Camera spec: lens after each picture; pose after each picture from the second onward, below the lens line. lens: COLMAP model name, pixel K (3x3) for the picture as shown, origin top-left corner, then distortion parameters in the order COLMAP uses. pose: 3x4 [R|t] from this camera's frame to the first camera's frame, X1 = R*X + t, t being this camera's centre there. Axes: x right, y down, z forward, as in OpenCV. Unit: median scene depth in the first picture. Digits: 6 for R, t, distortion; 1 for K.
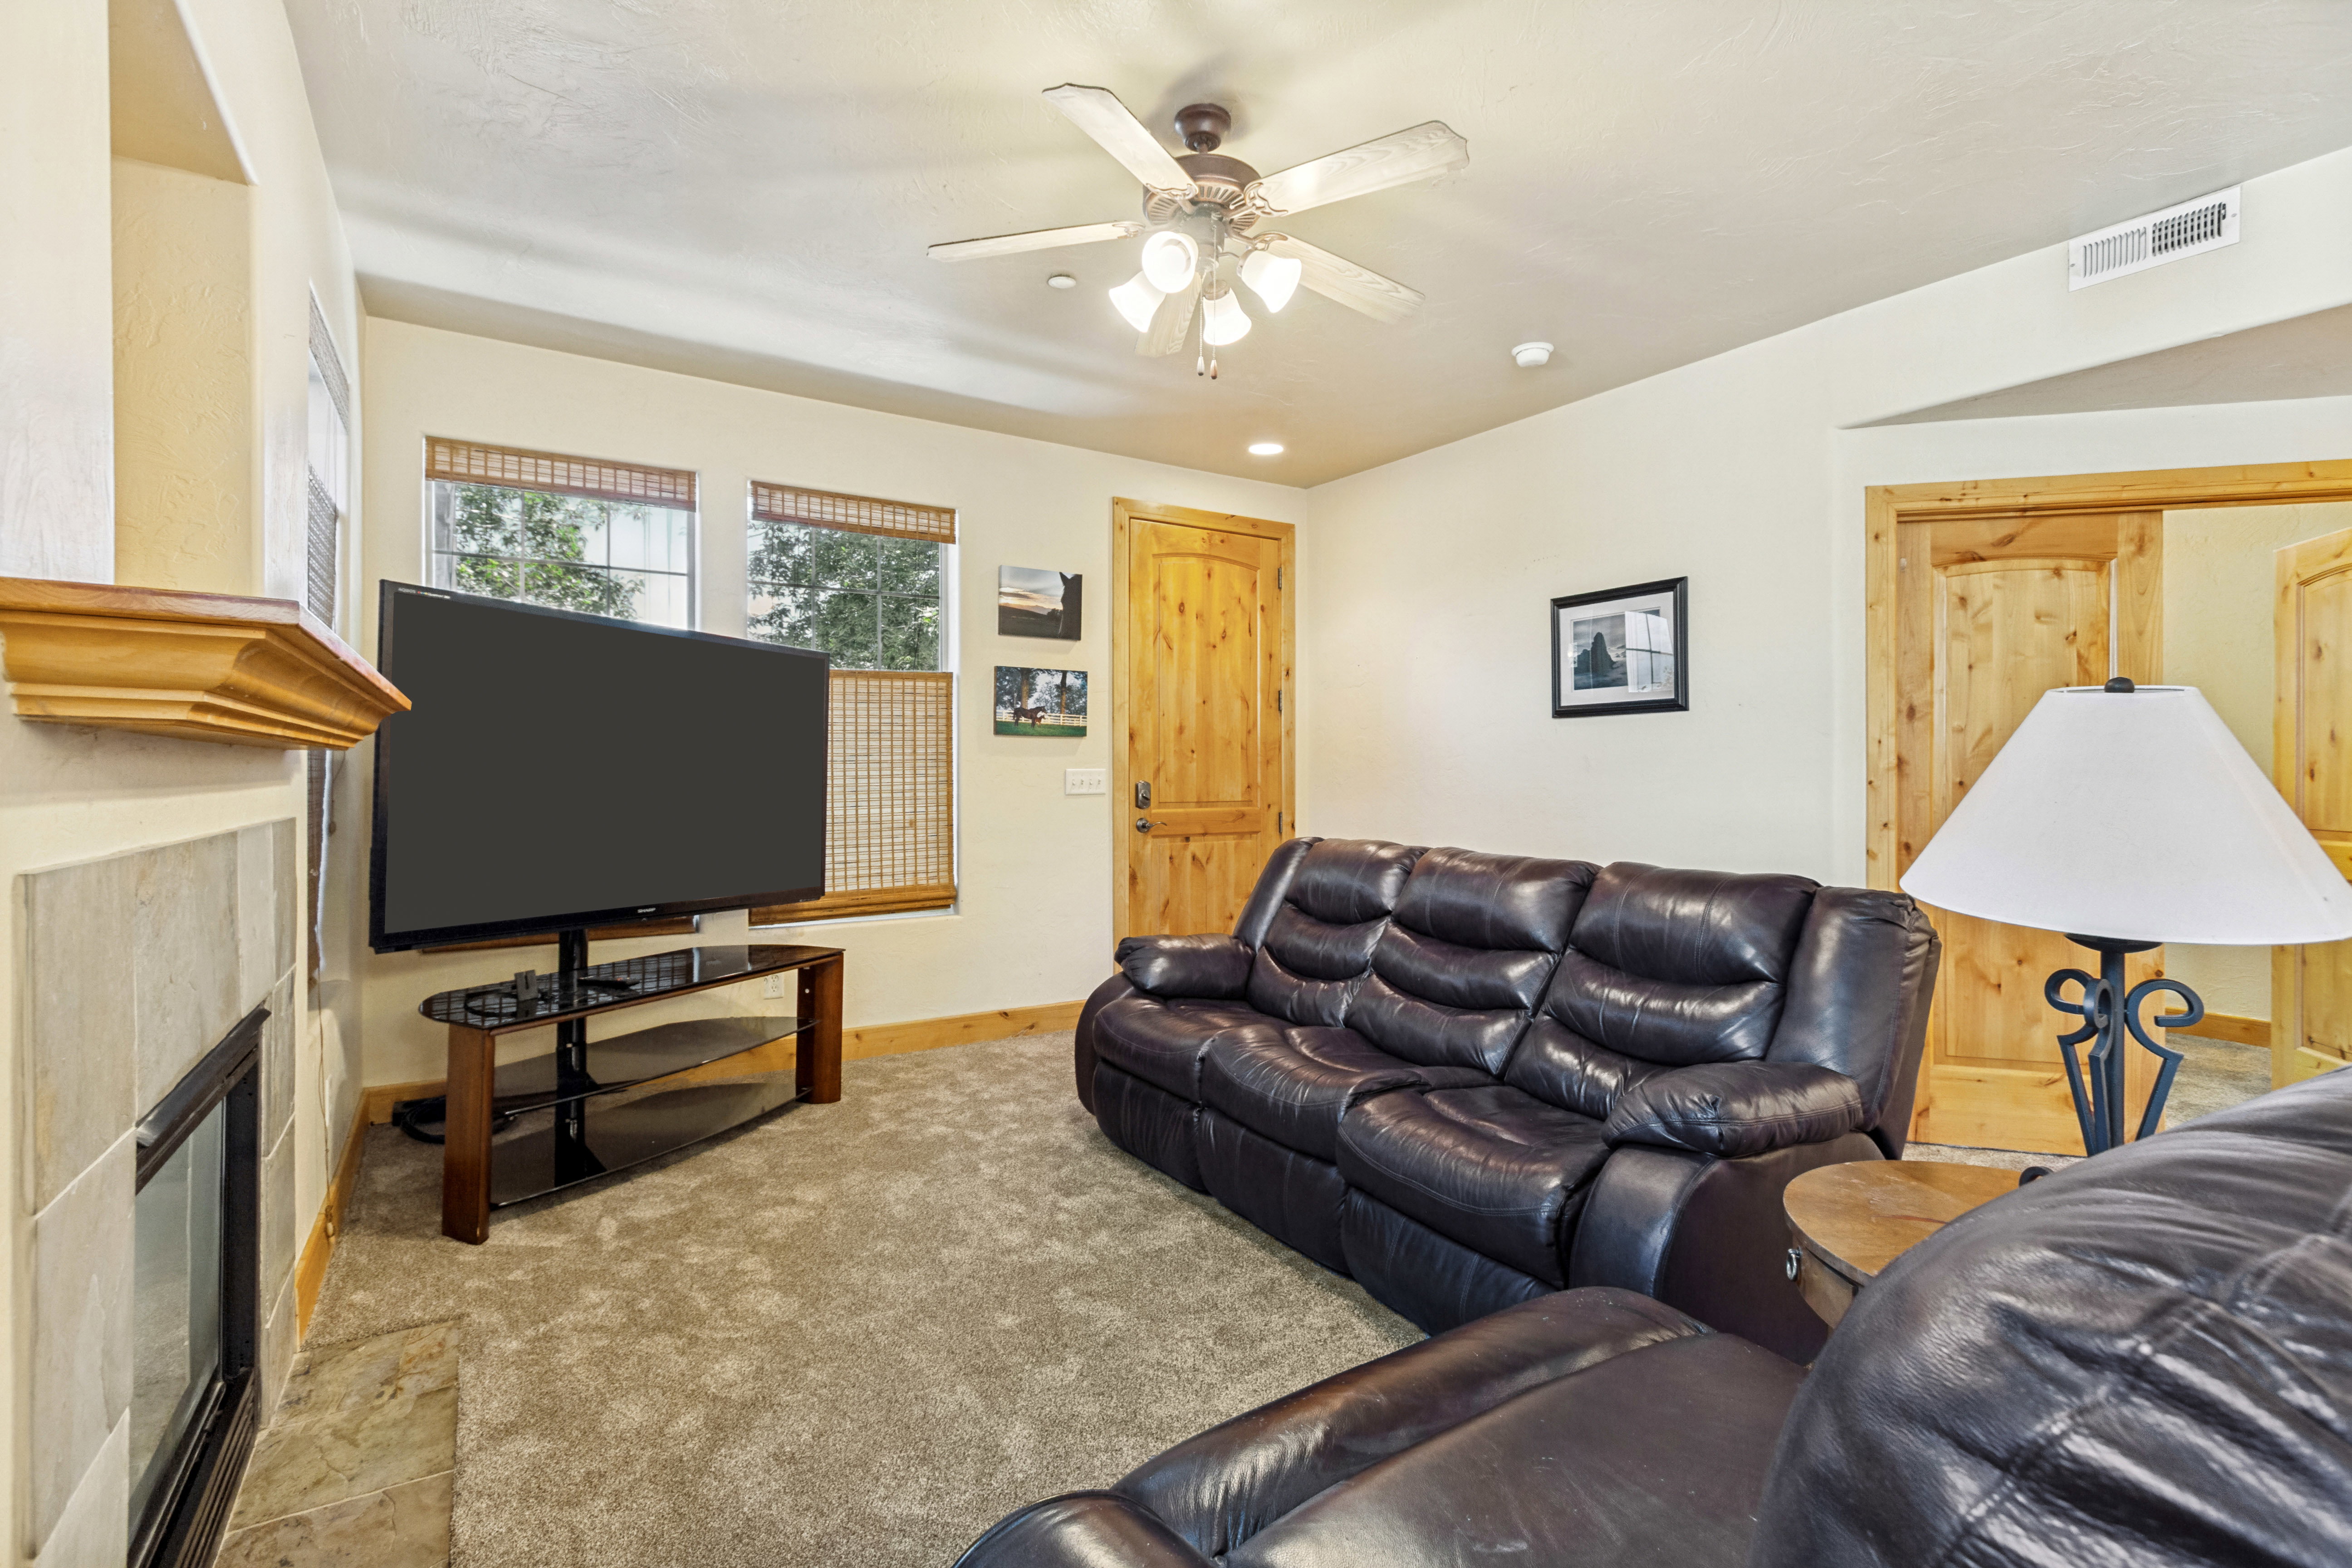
lens RADIAL K [[1082.8, 0, 1170.1], [0, 1082.8, 773.1], [0, 0, 1]] dist [0.010425, -0.002208]
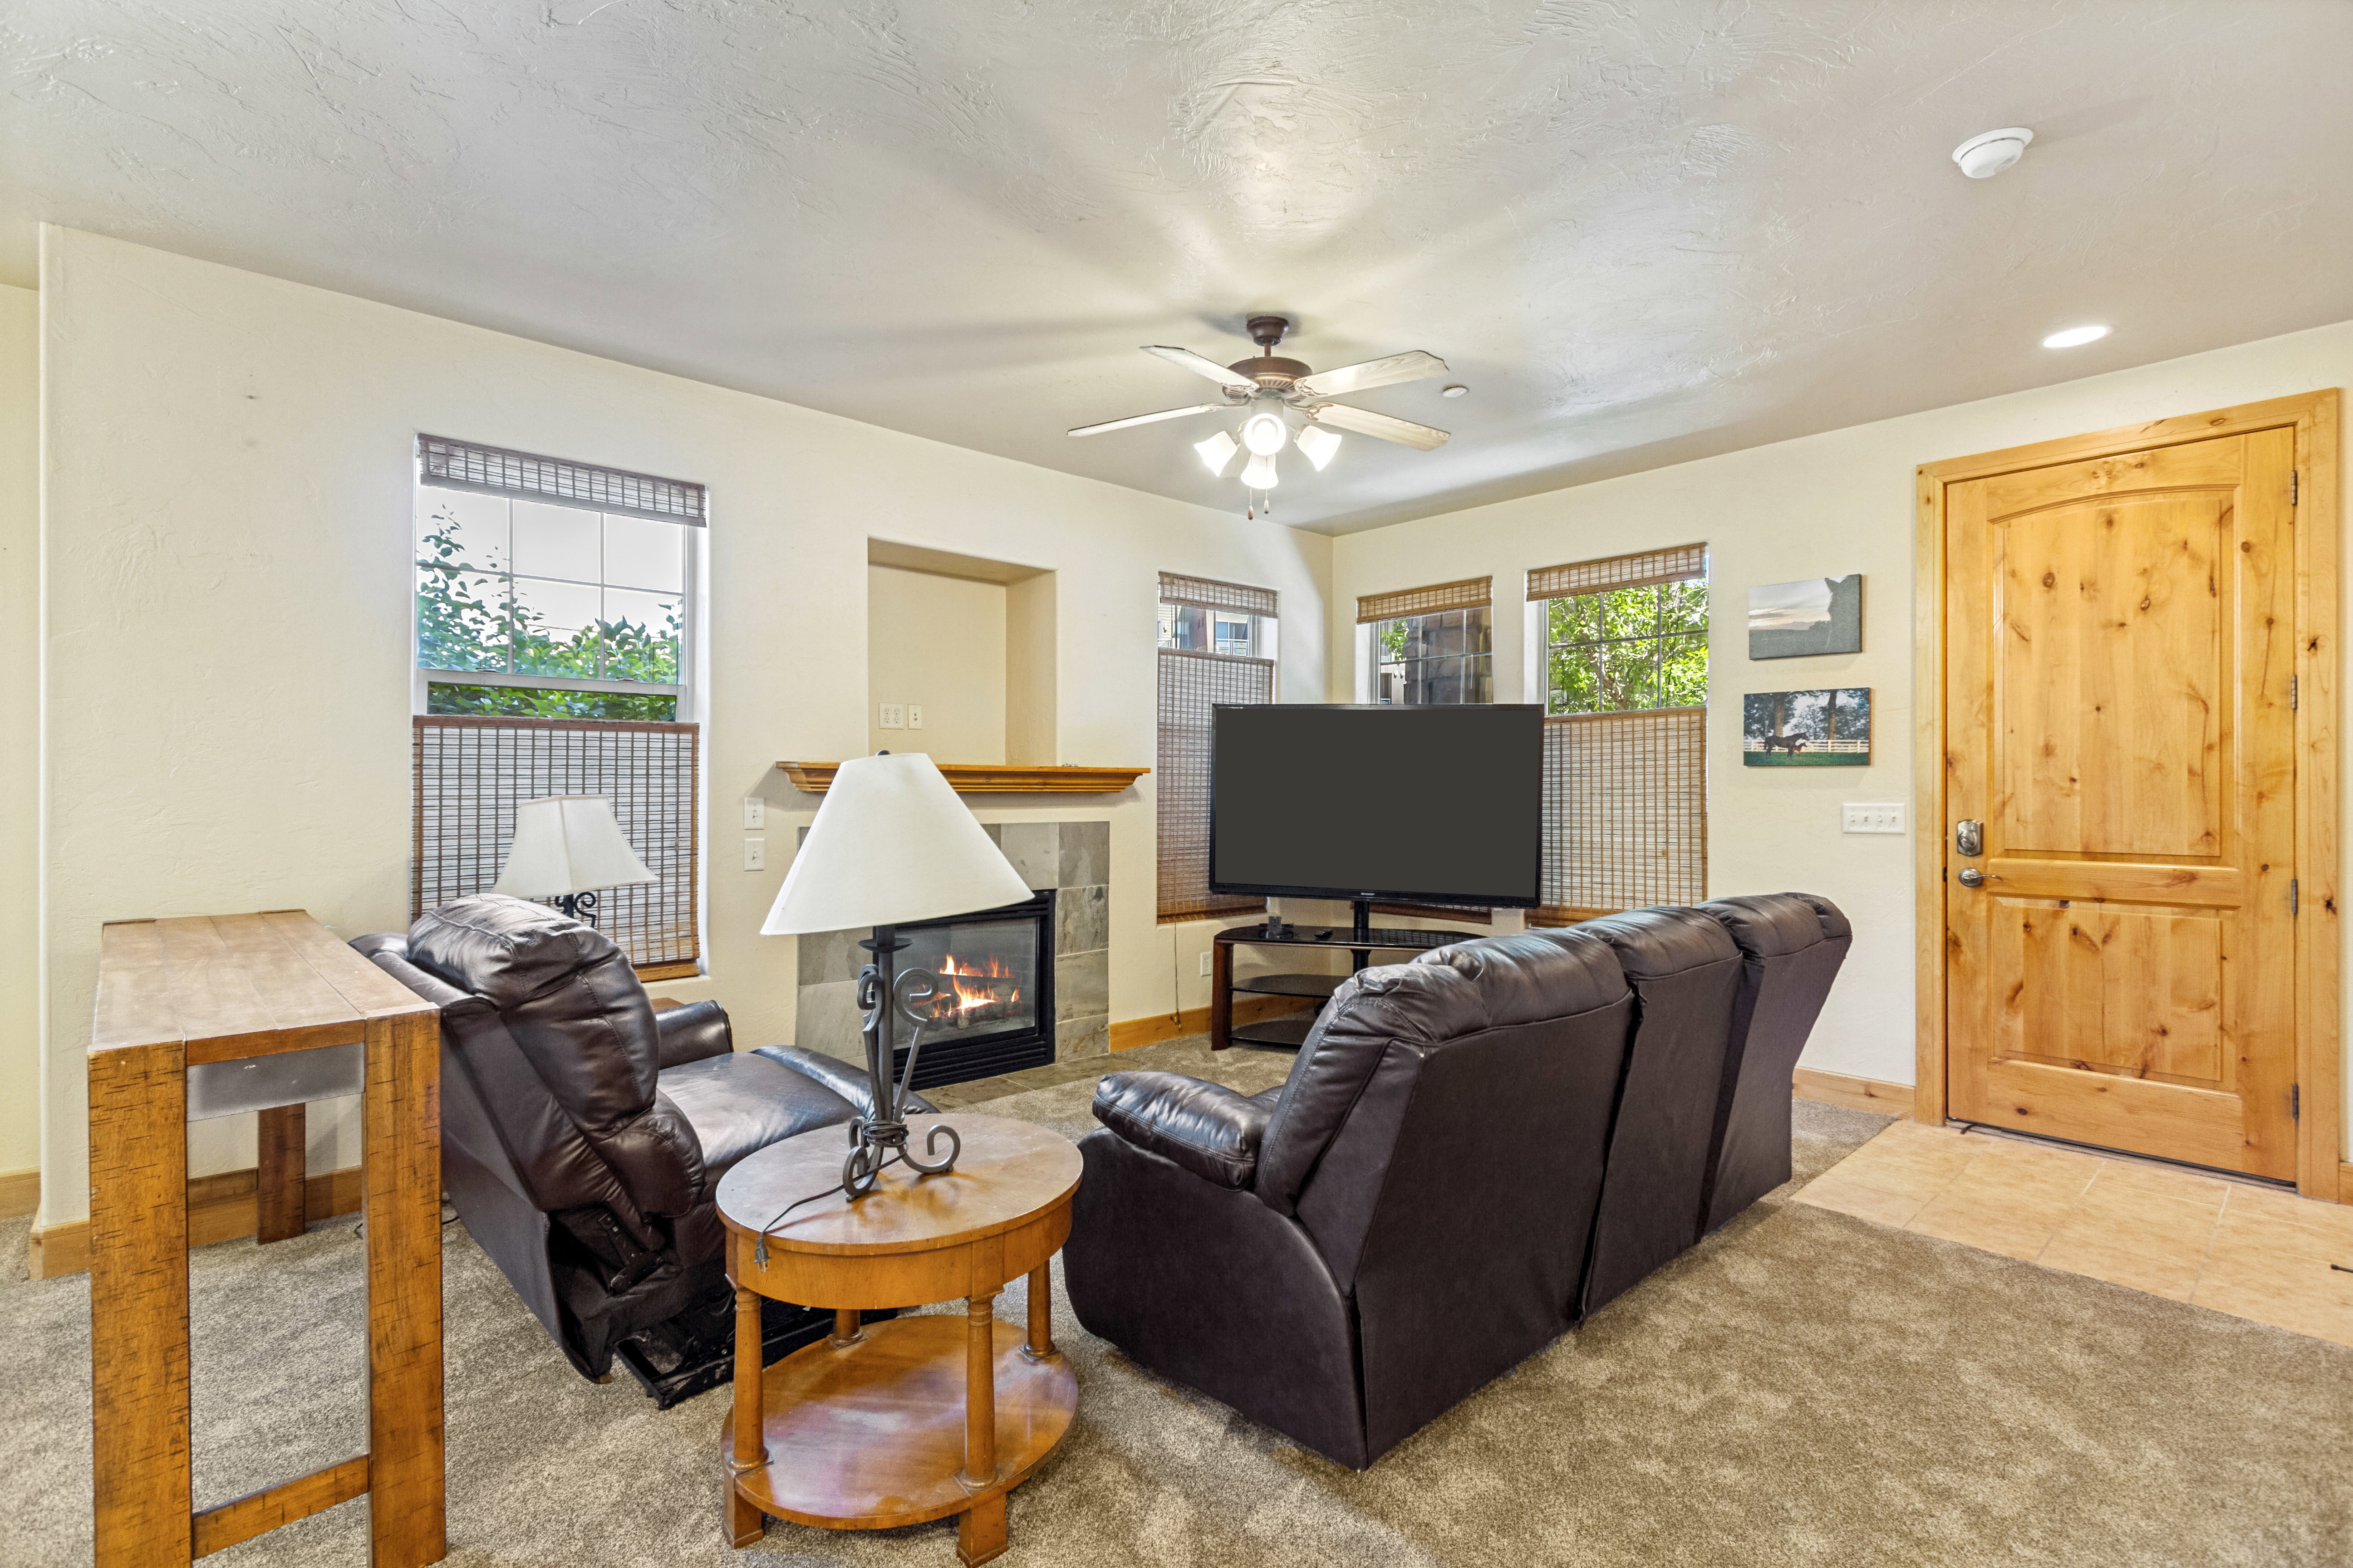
lens RADIAL K [[1083.2, 0, 1172.9], [0, 1083.2, 777.5], [0, 0, 1]] dist [0.010425, -0.002208]
pose [[0.175016, -0.010737, -0.984507, 0.689943], [-0.005762, 0.999912, -0.011929, -0.011307], [0.984549, 0.007761, 0.174939, 0.338349]]
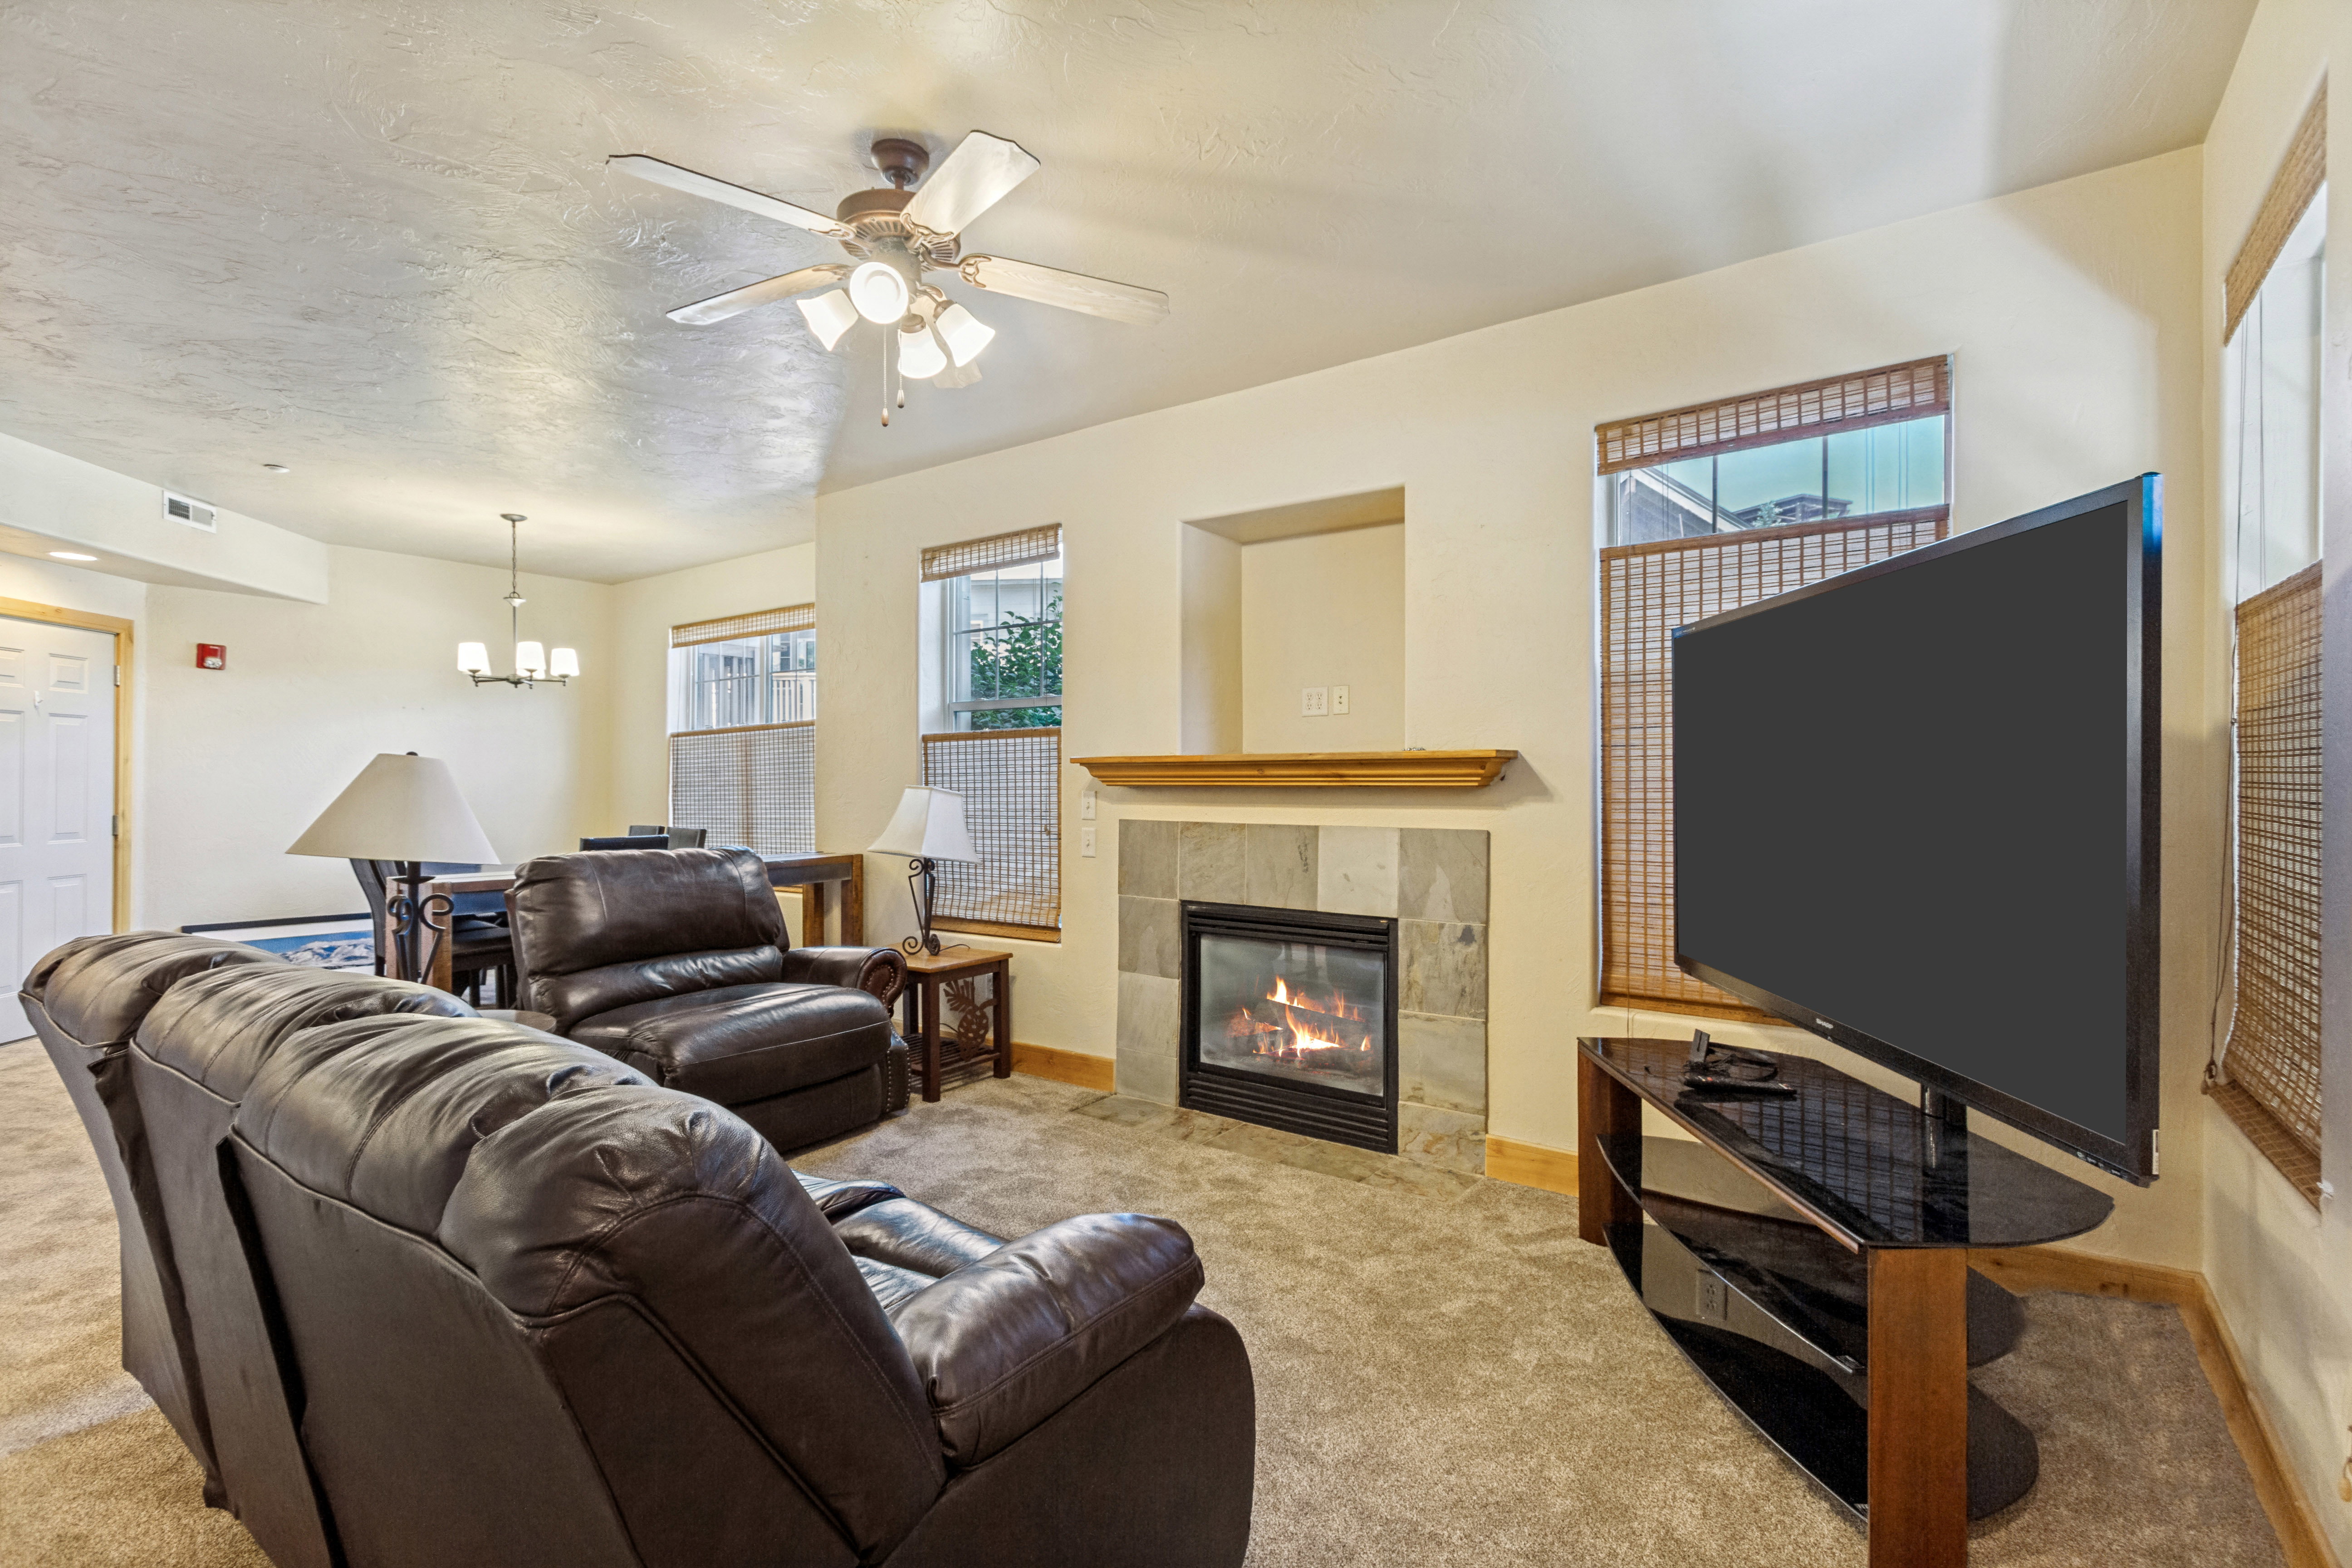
lens RADIAL K [[1082.8, 0, 1182.2], [0, 1082.8, 779.2], [0, 0, 1]] dist [0.010425, -0.002208]
pose [[-0.927357, -0.010093, -0.374040, 0.081599], [-0.007904, 0.999941, -0.007386, -0.007634], [0.374093, -0.003893, -0.927383, 1.052039]]
